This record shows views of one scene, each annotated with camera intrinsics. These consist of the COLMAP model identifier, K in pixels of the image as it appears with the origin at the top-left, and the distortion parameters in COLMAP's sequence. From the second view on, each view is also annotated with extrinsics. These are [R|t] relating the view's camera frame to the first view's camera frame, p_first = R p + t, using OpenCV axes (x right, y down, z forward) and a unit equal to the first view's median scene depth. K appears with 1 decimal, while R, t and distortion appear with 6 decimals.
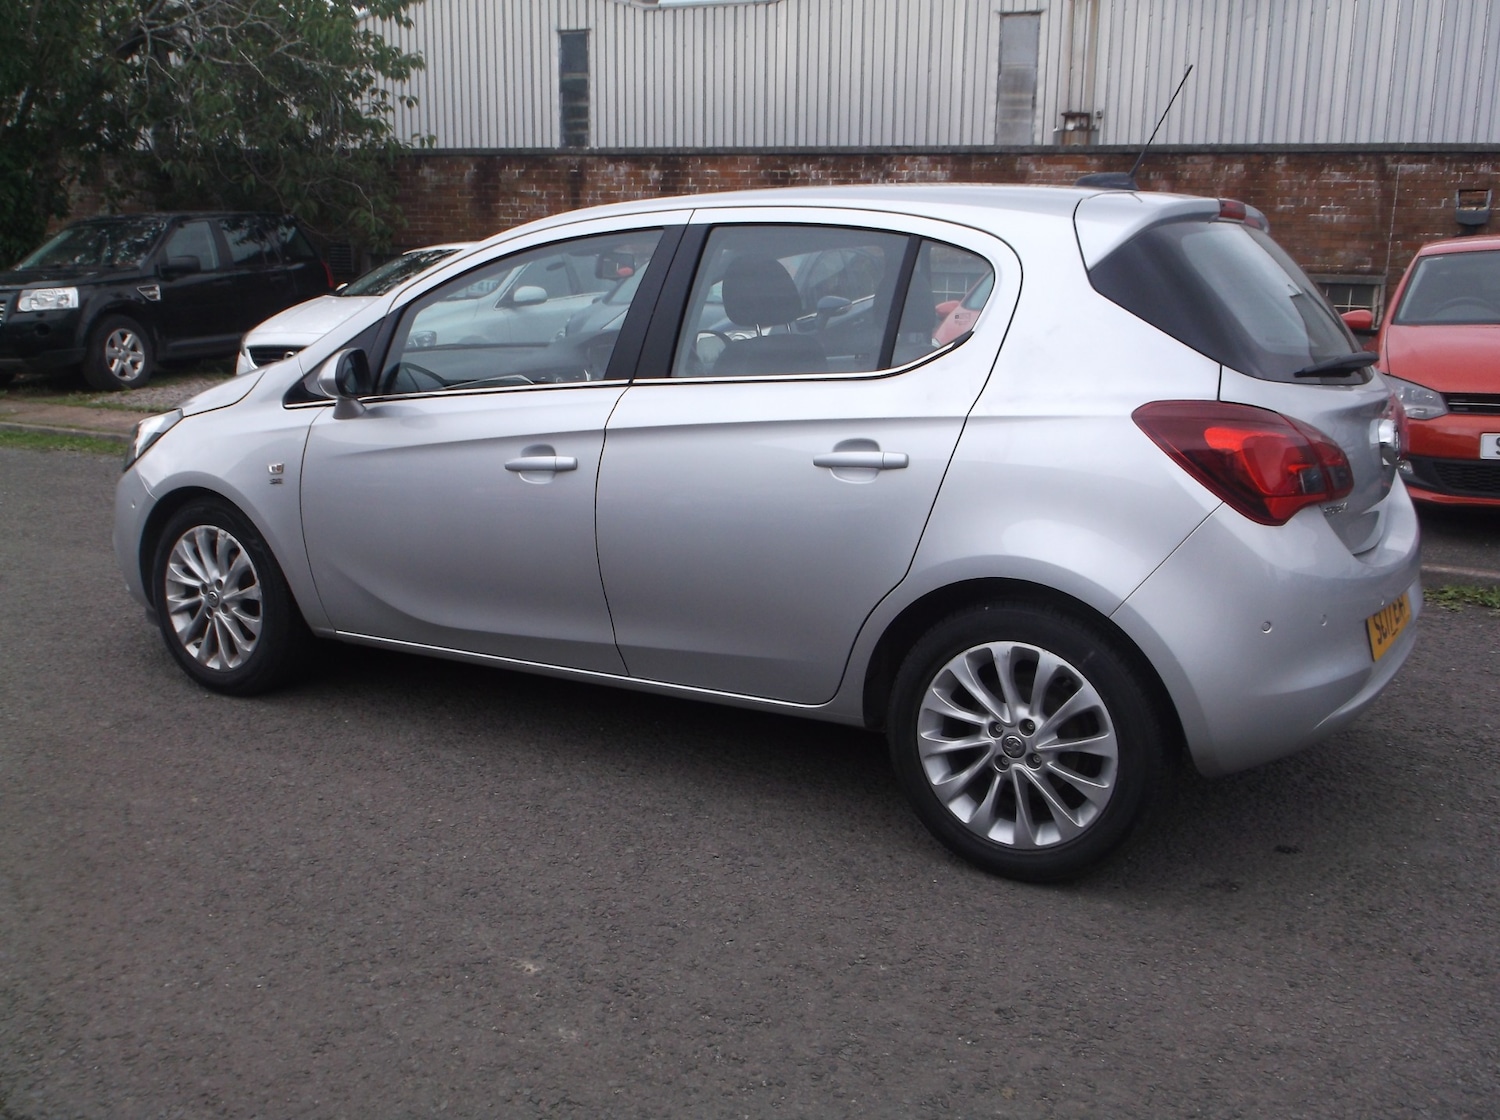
lens RADIAL K [[1475.0, 0, 741.0], [0, 1475.0, 560.8], [0, 0, 1]] dist [0.001861, 0.000000]
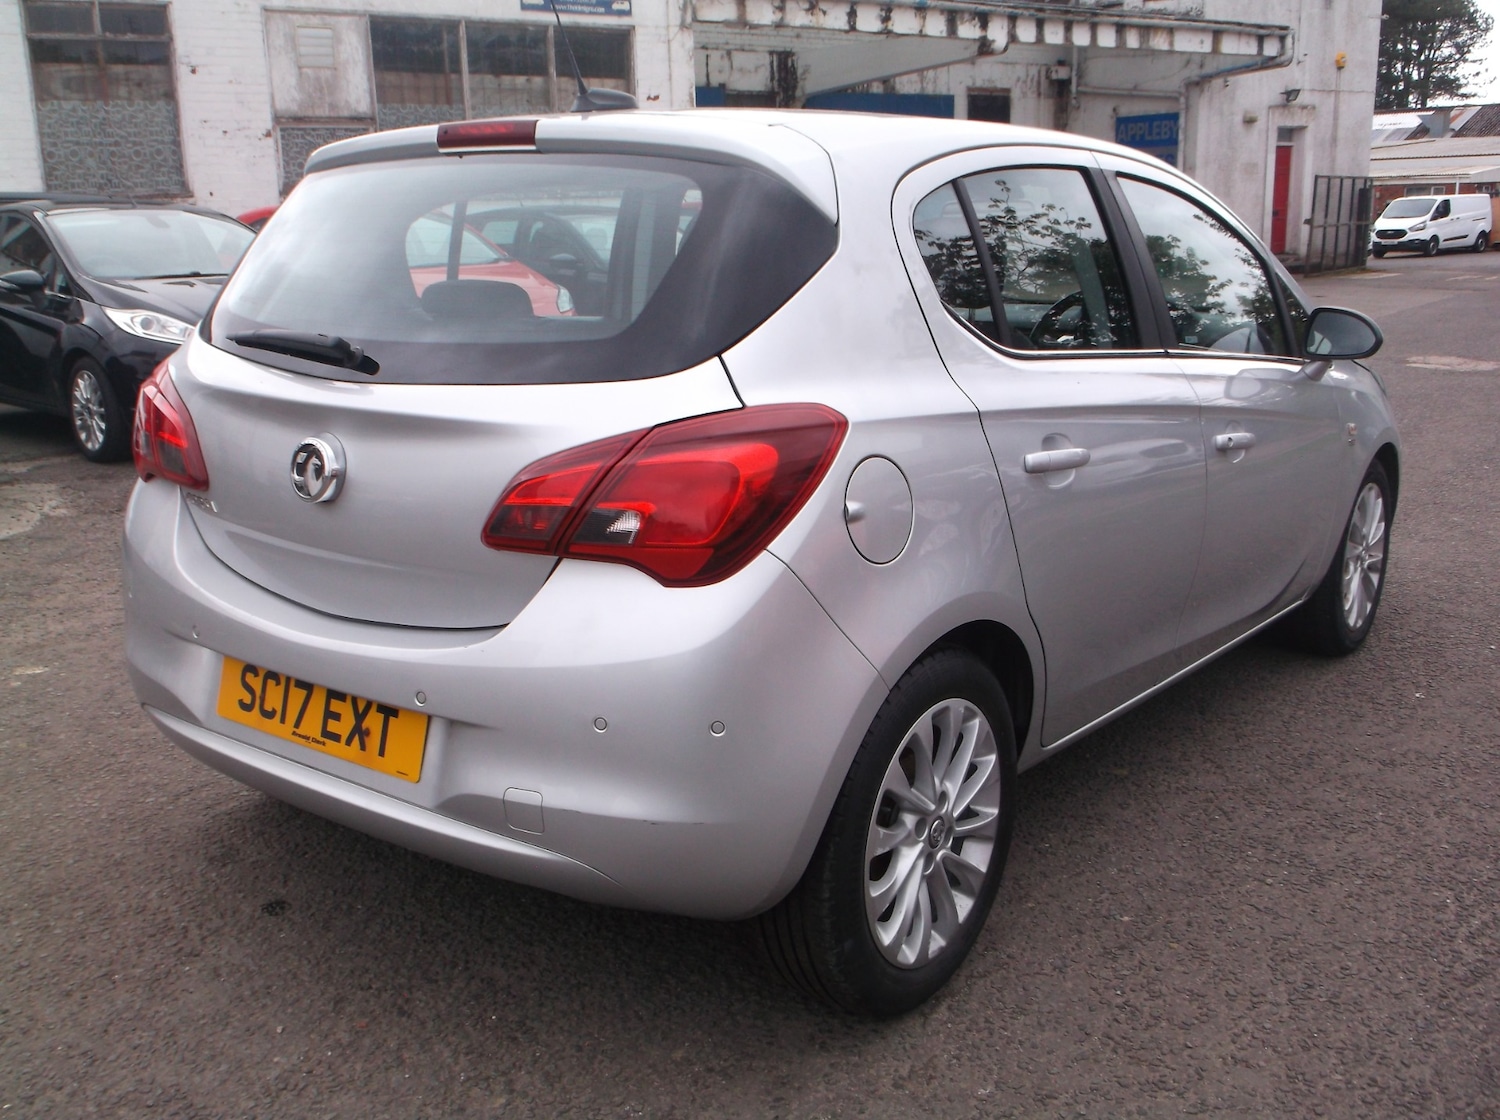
lens RADIAL K [[1475.0, 0, 736.7], [0, 1475.0, 560.4], [0, 0, 1]] dist [0.001861, 0.000000]
pose [[-0.090744, 0.224222, -0.970304, 0.863062], [-0.196312, 0.951178, 0.238162, -0.189823], [0.976333, 0.212094, -0.042296, 0.963633]]
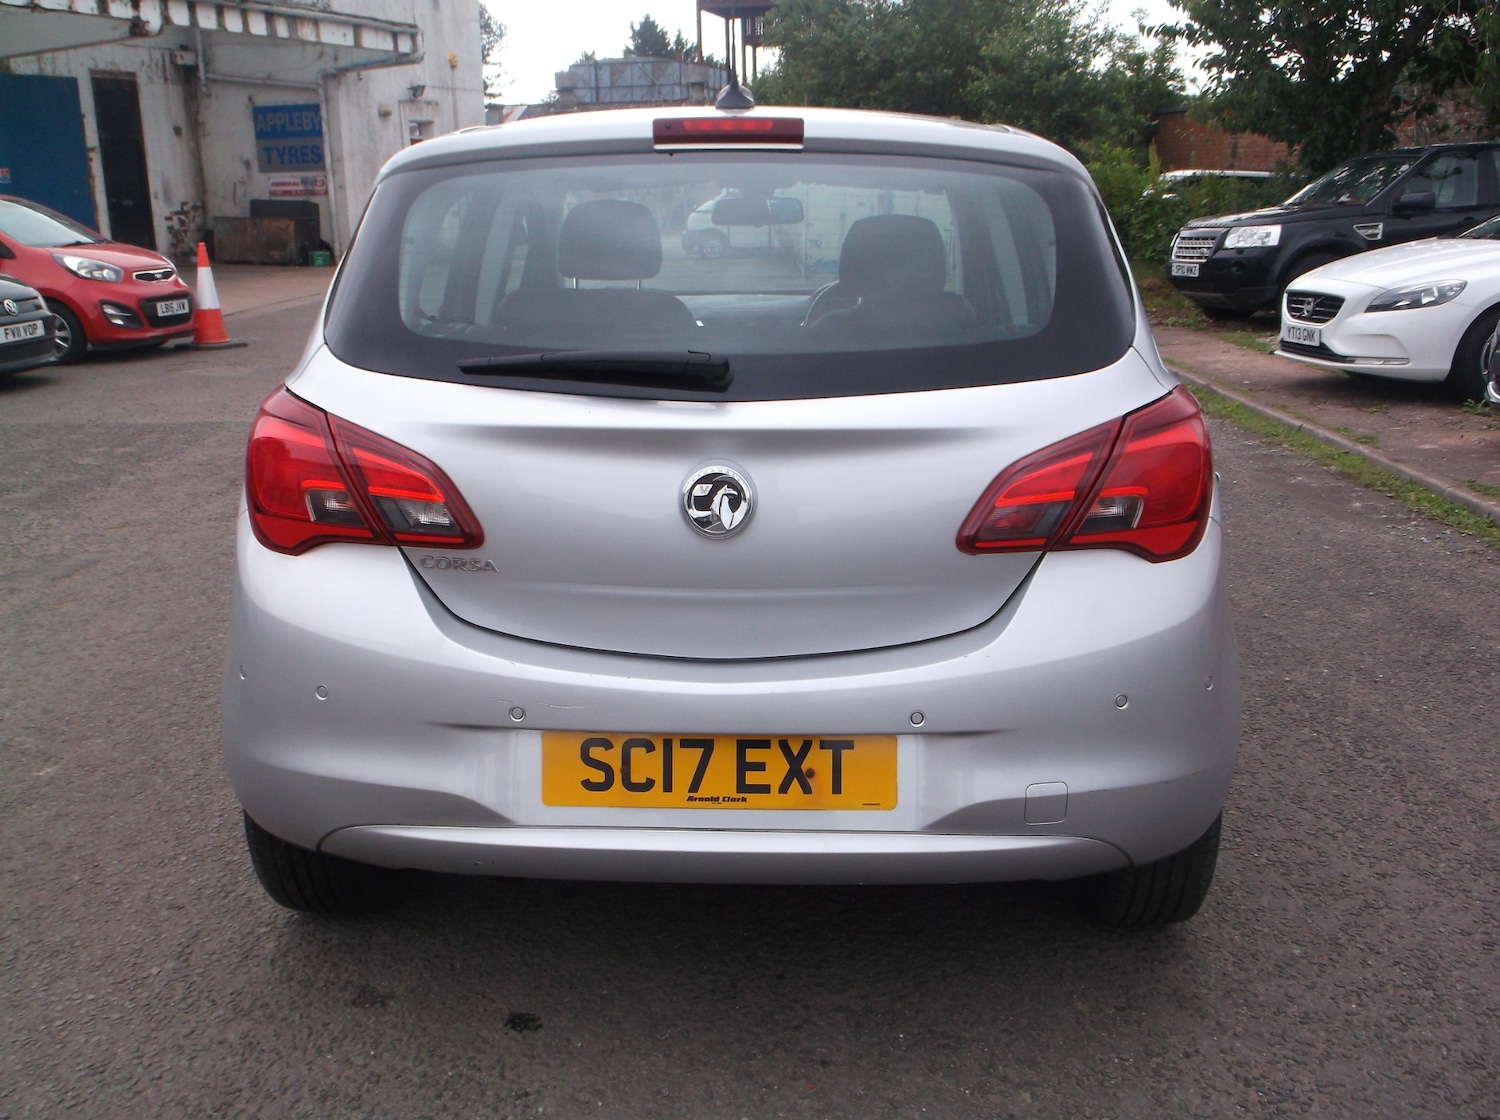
lens RADIAL K [[1475.0, 0, 728.9], [0, 1475.0, 556.7], [0, 0, 1]] dist [0.001861, 0.000000]
pose [[0.493609, 0.197218, -0.847027, 0.764333], [-0.162984, 0.977670, 0.132657, -0.109808], [0.854275, 0.072572, 0.514730, 0.535397]]
